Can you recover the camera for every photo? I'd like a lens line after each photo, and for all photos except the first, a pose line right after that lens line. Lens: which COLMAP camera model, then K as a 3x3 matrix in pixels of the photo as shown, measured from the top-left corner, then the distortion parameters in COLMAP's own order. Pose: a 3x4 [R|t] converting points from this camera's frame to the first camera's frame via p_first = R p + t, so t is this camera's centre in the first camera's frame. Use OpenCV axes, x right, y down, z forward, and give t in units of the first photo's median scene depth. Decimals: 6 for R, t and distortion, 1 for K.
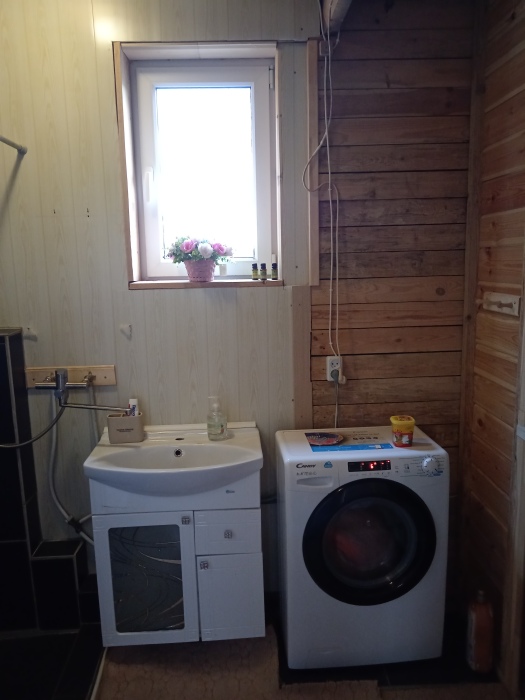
lens RADIAL K [[544.1, 0, 261.5], [0, 544.1, 353.9], [0, 0, 1]] dist [0.005623, -0.008749]
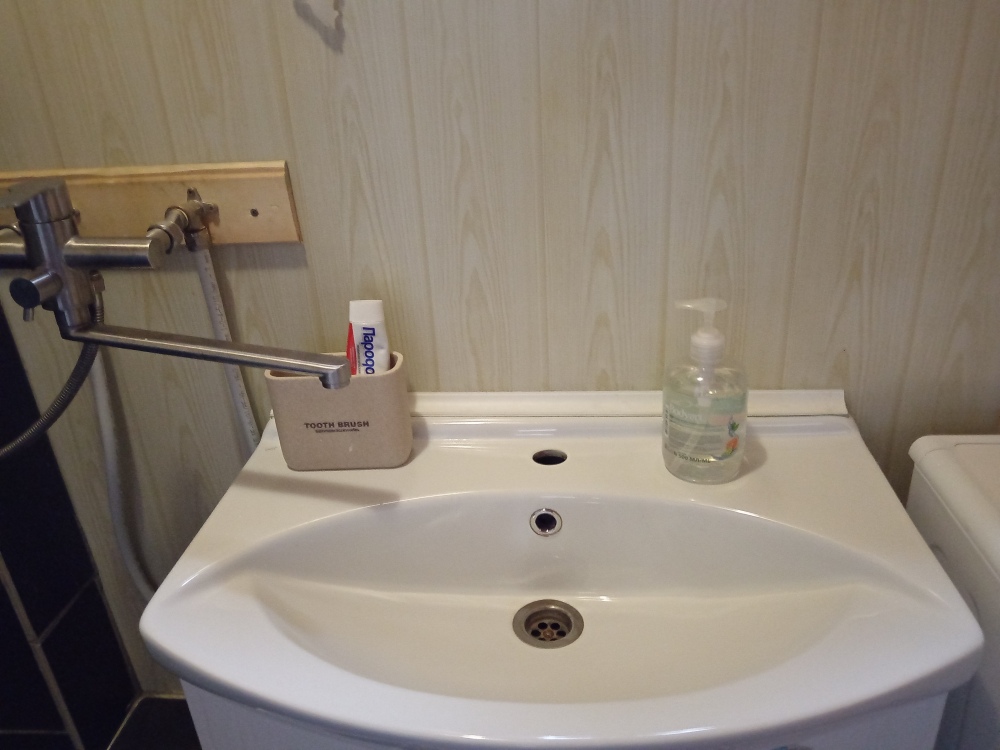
lens RADIAL K [[777.3, 0, 508.4], [0, 777.3, 369.8], [0, 0, 1]] dist [0.005623, -0.008749]
pose [[0.991239, 0.028112, -0.129058, -0.124840], [0.007879, 0.962764, 0.270227, 0.017352], [0.131849, -0.268876, 0.954108, 0.667106]]
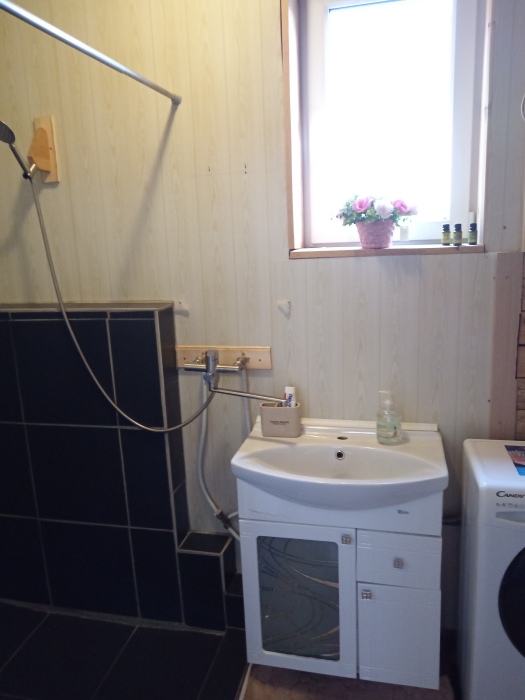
lens RADIAL K [[544.1, 0, 258.4], [0, 544.1, 352.5], [0, 0, 1]] dist [0.005623, -0.008749]
pose [[0.955353, 0.045512, -0.291939, -0.035044], [-0.028893, 0.997720, 0.060986, -0.022858], [0.294049, -0.049828, 0.954491, 0.169630]]
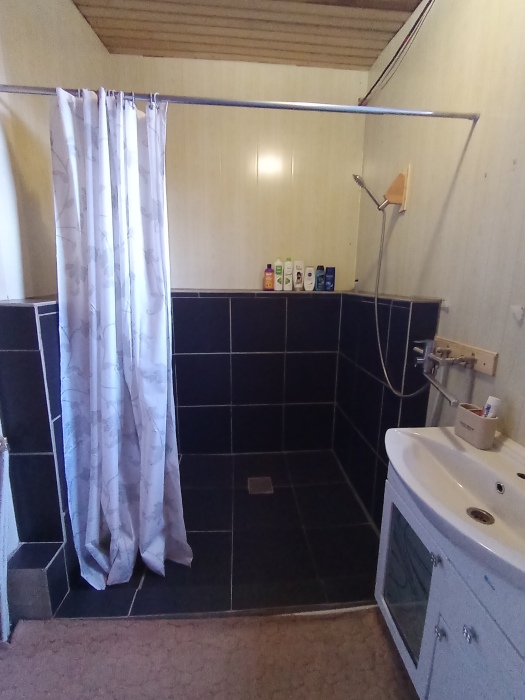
lens RADIAL K [[327.9, 0, 262.0], [0, 327.9, 350.5], [0, 0, 1]] dist [0.000518, -0.000264]
pose [[0.024186, 0.232305, -0.972342, 0.215098], [-0.183002, 0.957221, 0.224140, -0.030867], [0.982815, 0.172520, 0.065664, 0.623987]]
